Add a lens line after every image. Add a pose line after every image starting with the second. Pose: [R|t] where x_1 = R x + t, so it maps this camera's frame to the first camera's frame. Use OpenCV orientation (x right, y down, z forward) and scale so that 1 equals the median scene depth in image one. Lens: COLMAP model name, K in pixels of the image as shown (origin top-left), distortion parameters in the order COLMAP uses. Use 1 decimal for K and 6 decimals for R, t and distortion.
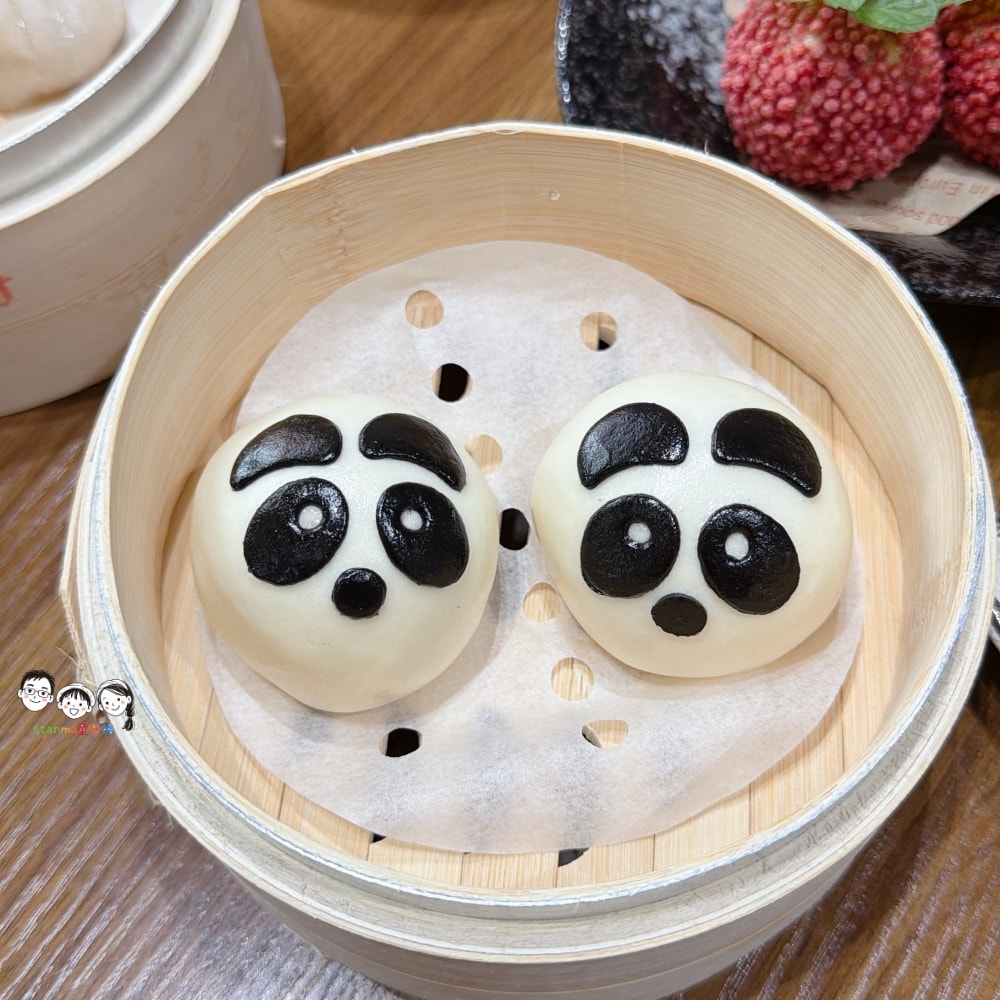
lens RADIAL K [[1360.6, 0, 500.2], [0, 1360.6, 538.6], [0, 0, 1]] dist [0.189814, -0.570947]
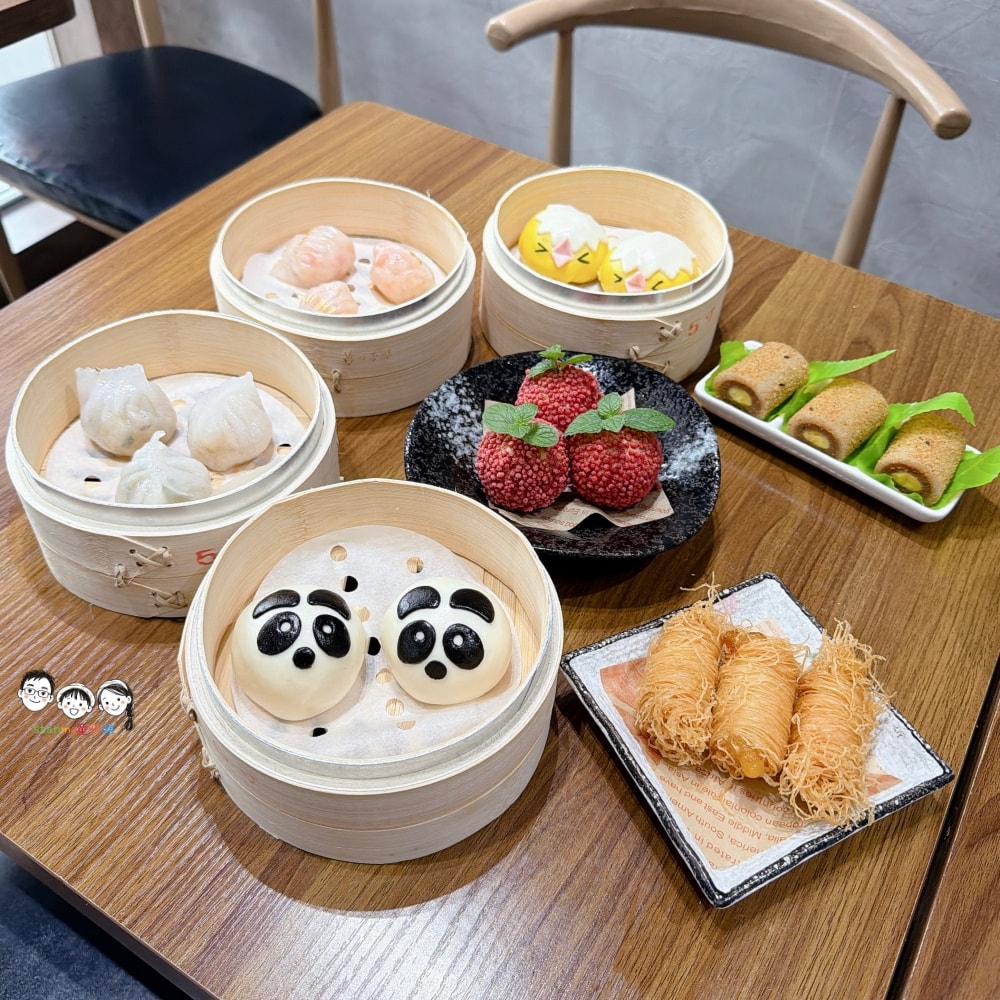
lens RADIAL K [[1360.6, 0, 500.2], [0, 1360.6, 538.6], [0, 0, 1]] dist [0.189814, -0.570947]
pose [[0.999231, 0.021893, 0.032518, 0.140896], [-0.012612, 0.964955, -0.262113, 0.406187], [-0.037116, 0.261502, 0.964489, -1.231674]]
